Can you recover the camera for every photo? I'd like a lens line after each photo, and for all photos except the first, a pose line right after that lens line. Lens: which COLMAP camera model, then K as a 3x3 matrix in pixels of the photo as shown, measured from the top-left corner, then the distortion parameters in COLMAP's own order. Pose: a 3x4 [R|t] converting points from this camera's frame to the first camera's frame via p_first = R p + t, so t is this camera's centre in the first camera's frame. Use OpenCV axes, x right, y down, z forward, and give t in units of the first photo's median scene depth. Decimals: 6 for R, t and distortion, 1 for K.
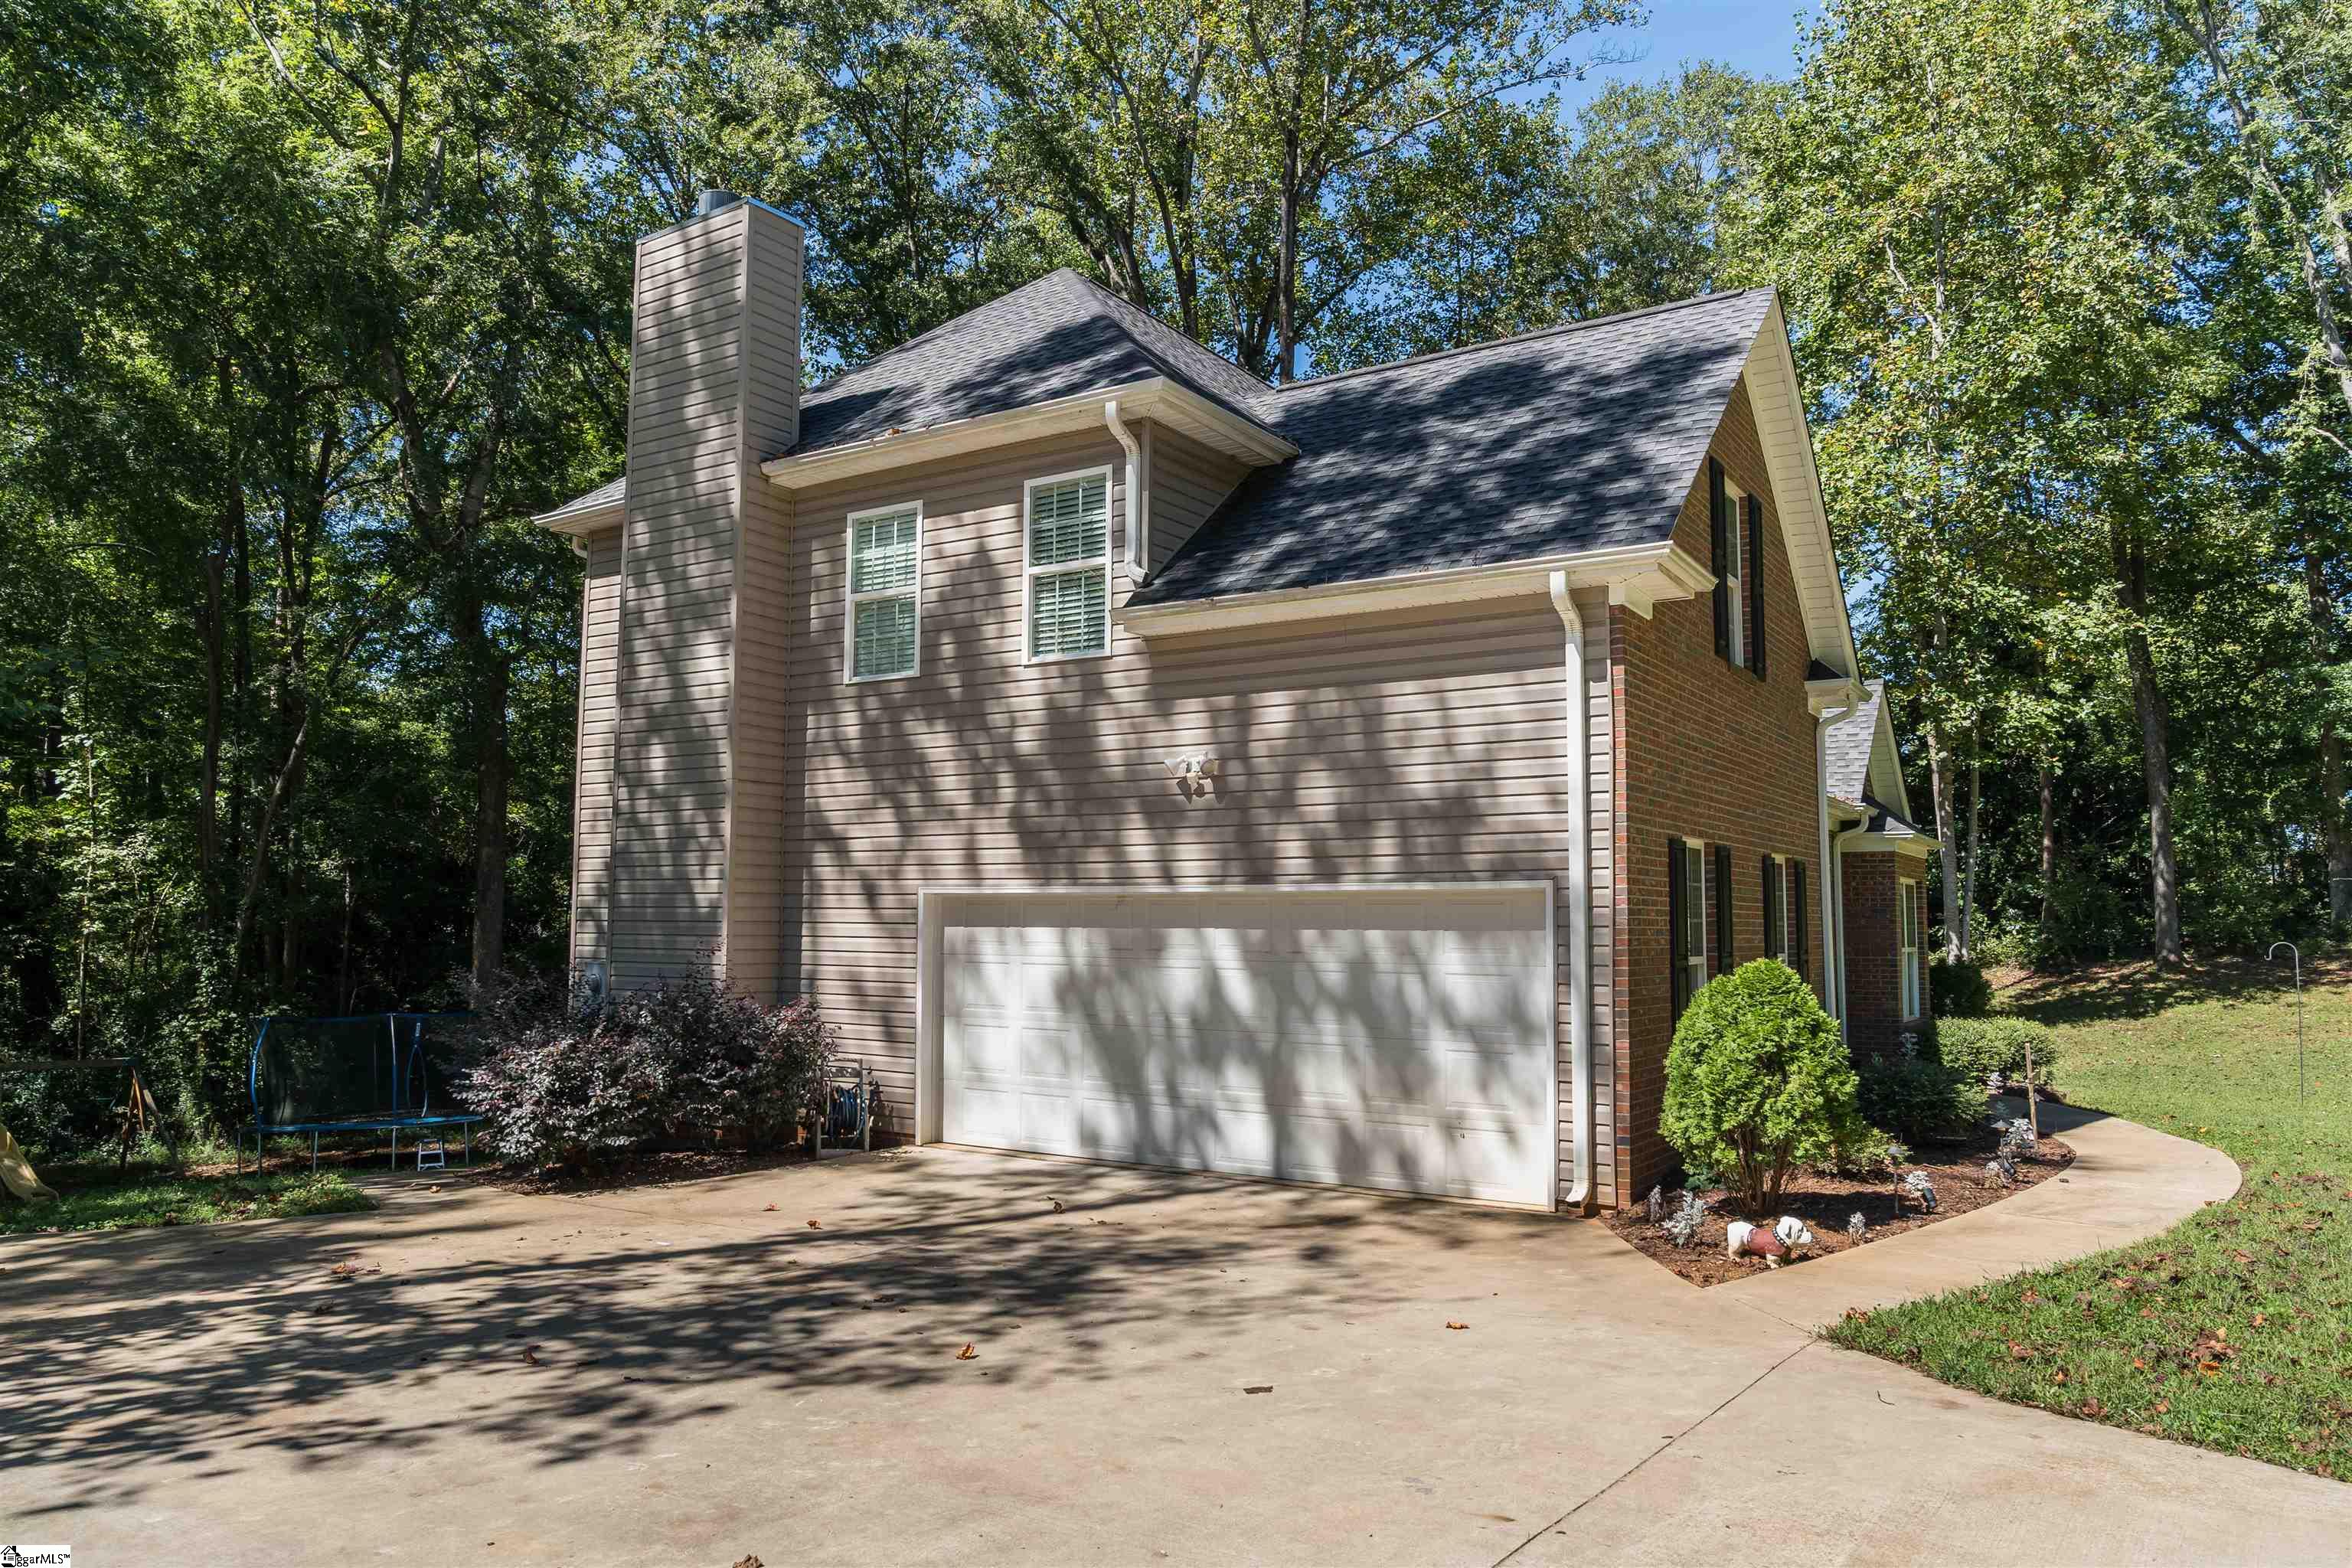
lens RADIAL K [[1609.6, 0, 1163.5], [0, 1609.6, 780.4], [0, 0, 1]] dist [-0.026935, 0.008389]
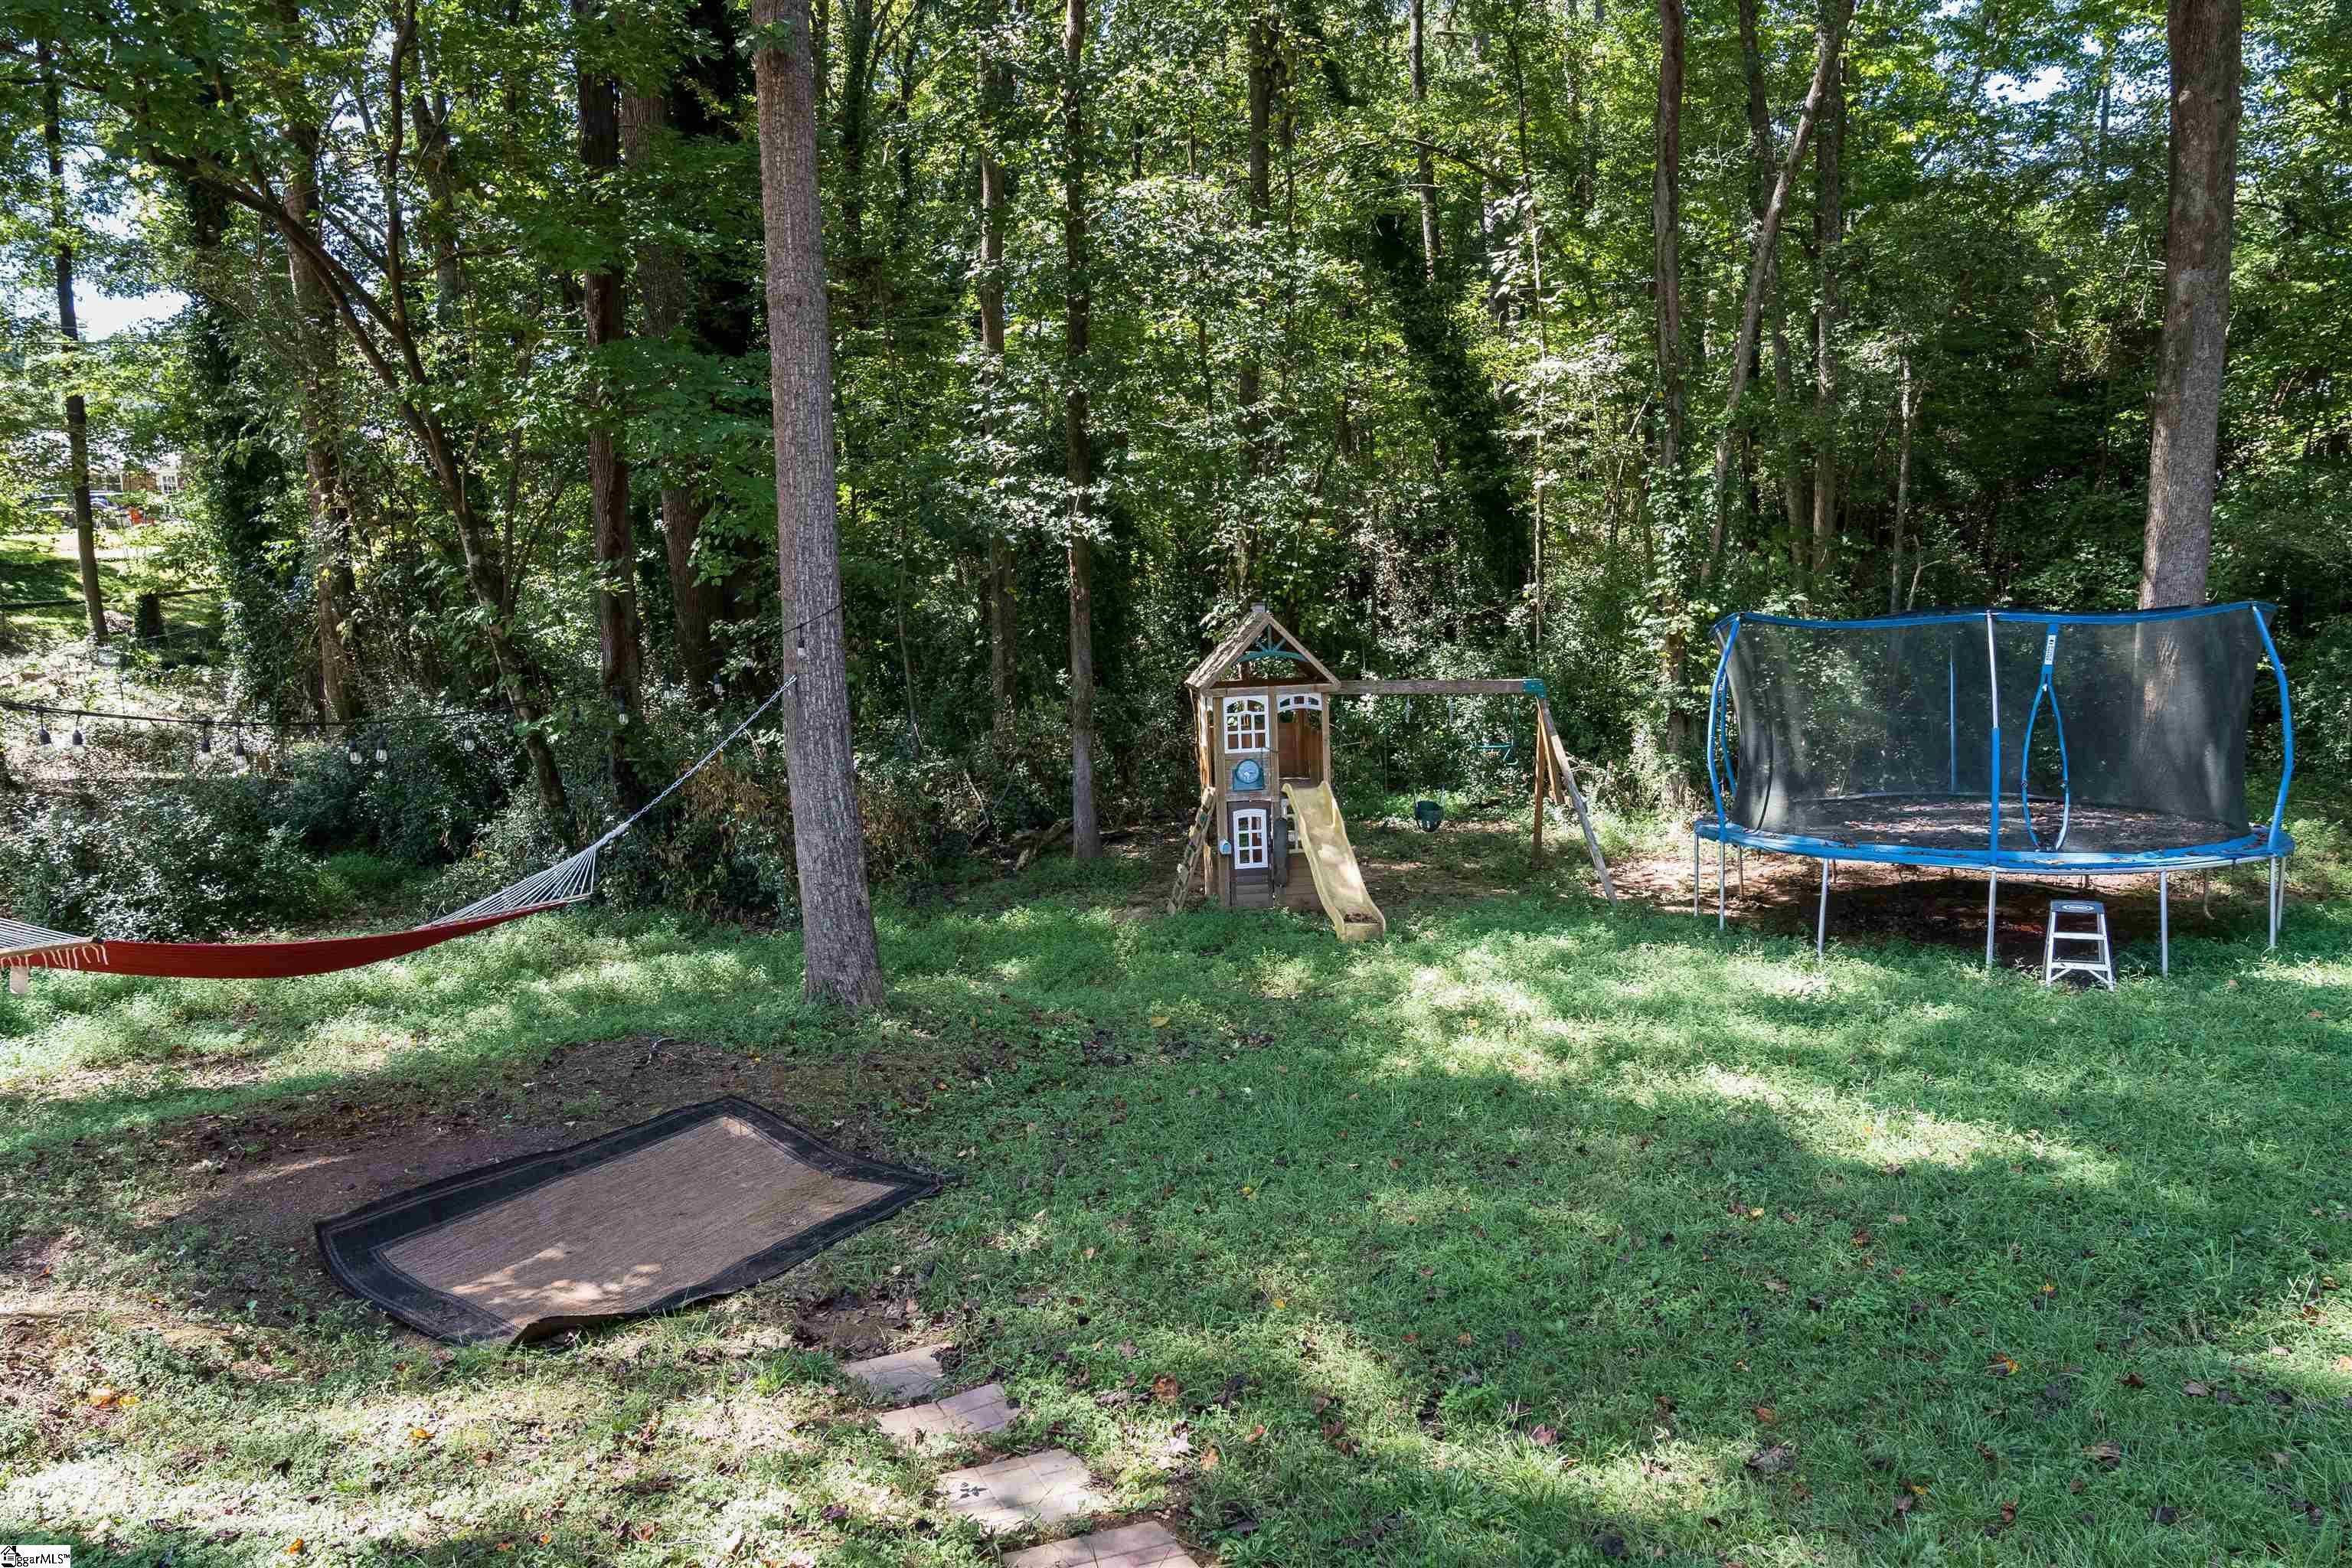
lens RADIAL K [[1609.6, 0, 1163.5], [0, 1609.6, 780.4], [0, 0, 1]] dist [-0.026935, 0.008389]
pose [[0.612536, 0.103374, -0.783654, -0.216867], [0.097003, 0.974087, 0.204316, 0.062519], [0.784468, -0.201168, 0.586636, 0.441657]]
